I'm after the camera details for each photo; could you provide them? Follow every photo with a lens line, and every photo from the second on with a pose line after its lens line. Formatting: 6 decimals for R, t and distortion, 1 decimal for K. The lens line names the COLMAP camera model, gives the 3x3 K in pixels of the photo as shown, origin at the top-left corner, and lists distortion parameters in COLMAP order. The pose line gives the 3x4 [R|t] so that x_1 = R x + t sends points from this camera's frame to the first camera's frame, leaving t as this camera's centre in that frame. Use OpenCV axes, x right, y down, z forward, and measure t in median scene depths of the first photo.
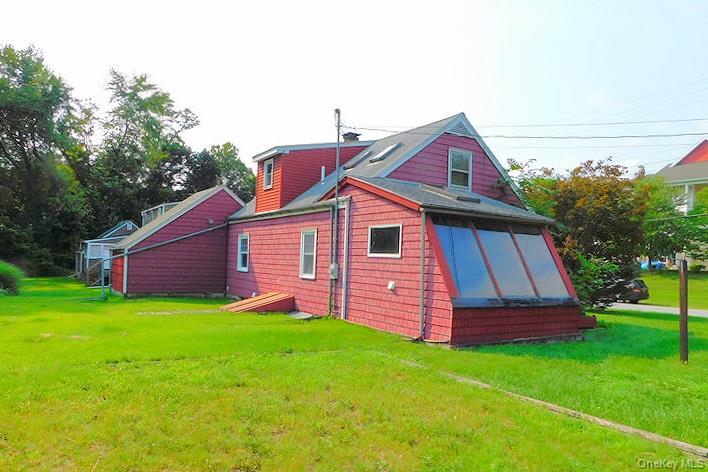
lens RADIAL K [[500.4, 0, 352.9], [0, 500.4, 262.0], [0, 0, 1]] dist [-0.054656, -0.001208]
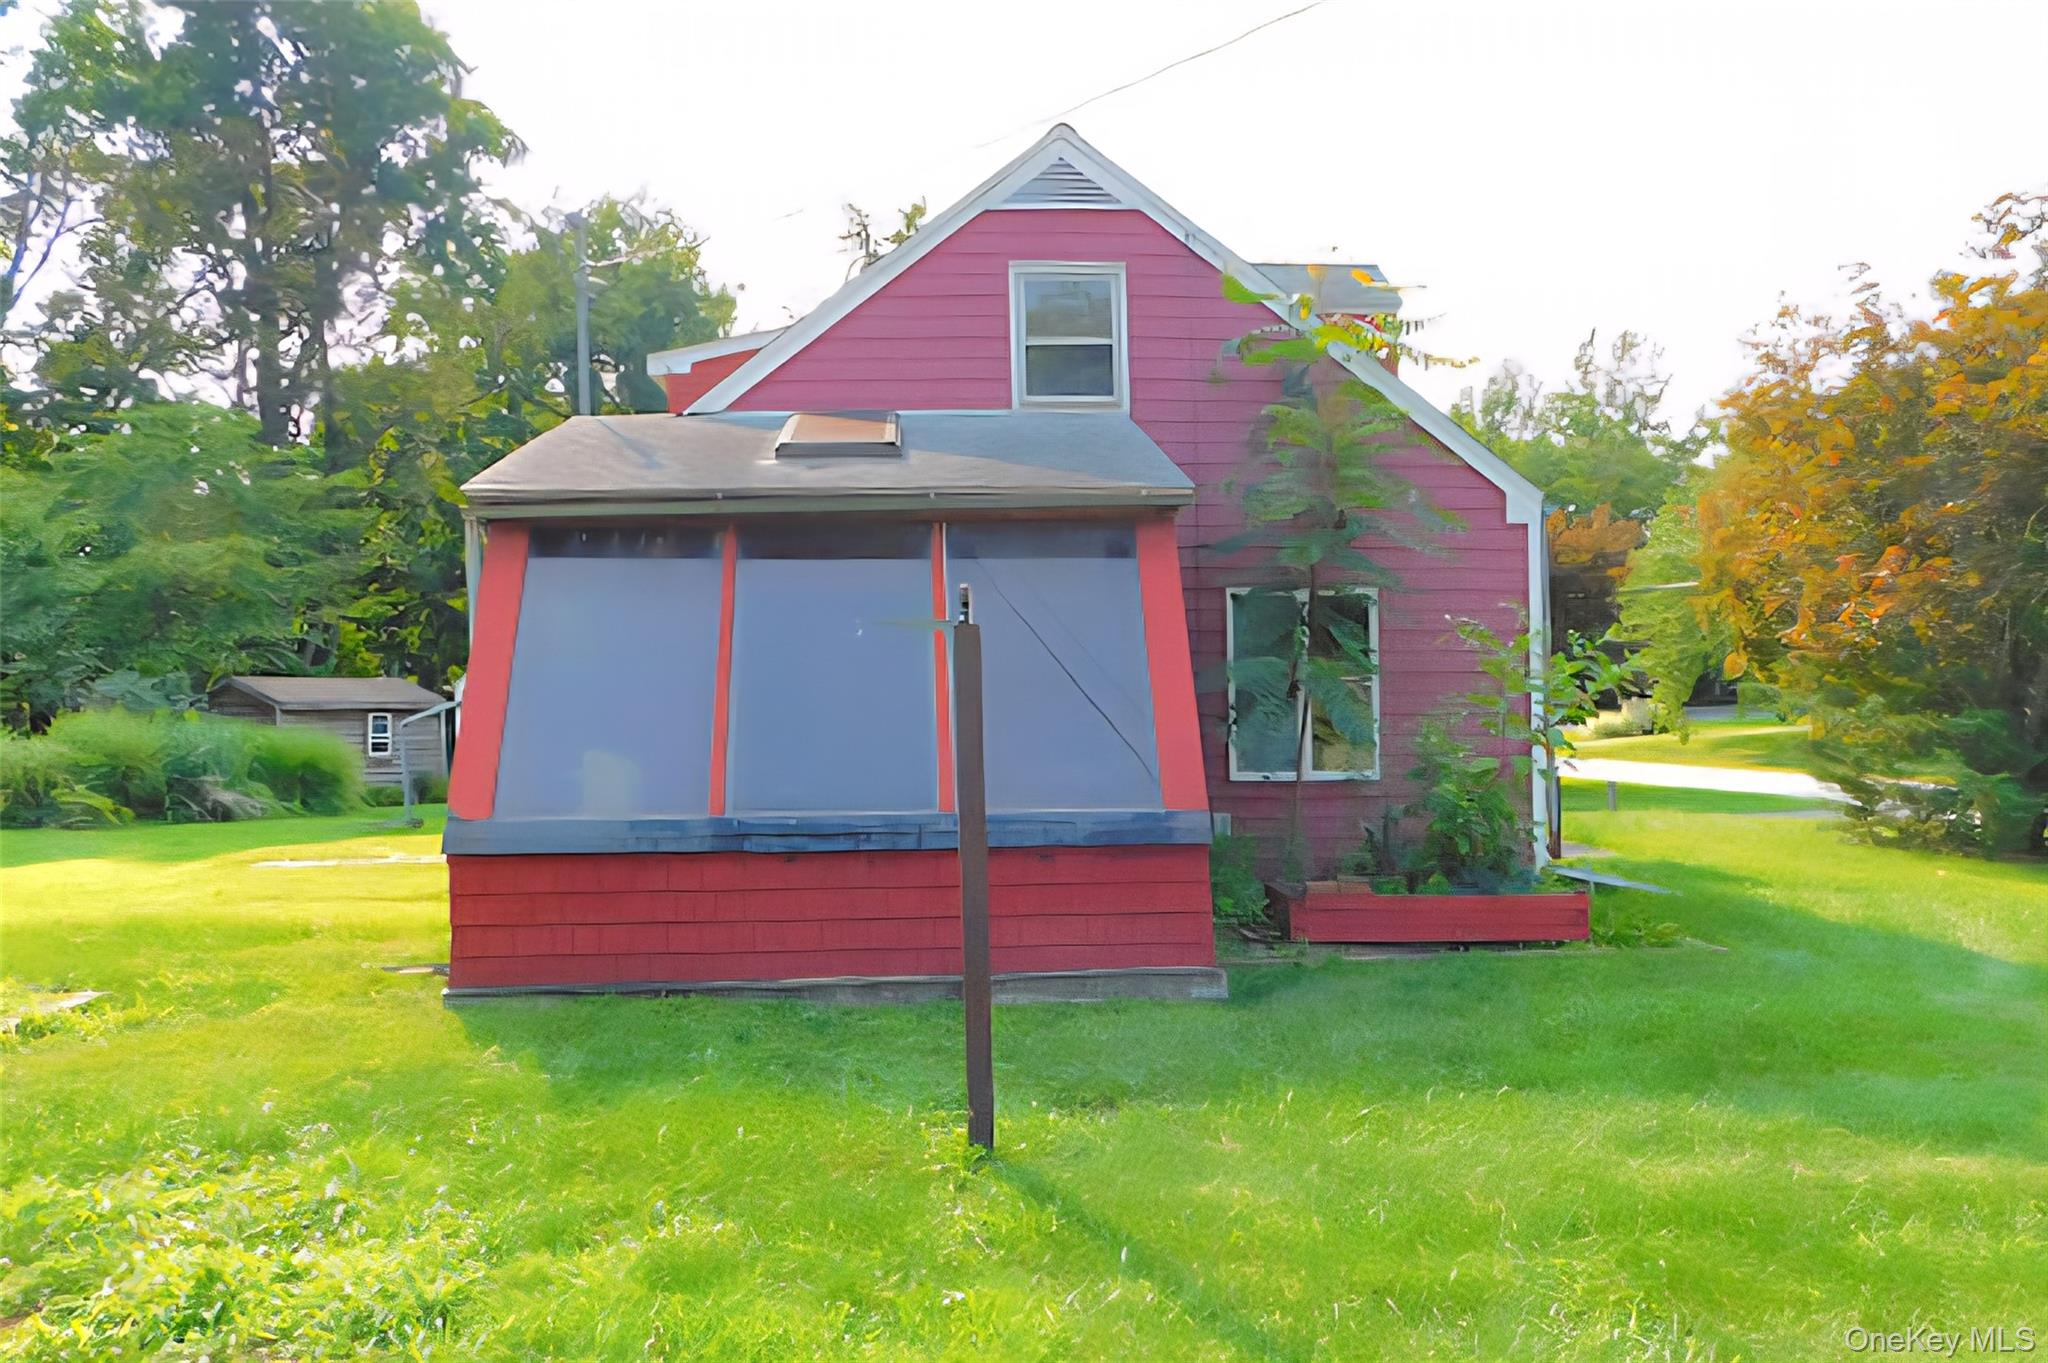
lens RADIAL K [[1447.6, 0, 1020.9], [0, 1447.6, 756.7], [0, 0, 1]] dist [-0.054656, -0.001208]
pose [[0.878450, -0.024739, -0.477193, 0.567471], [0.045599, 0.998441, 0.032179, 0.016131], [0.475653, -0.050027, 0.878209, 0.294688]]
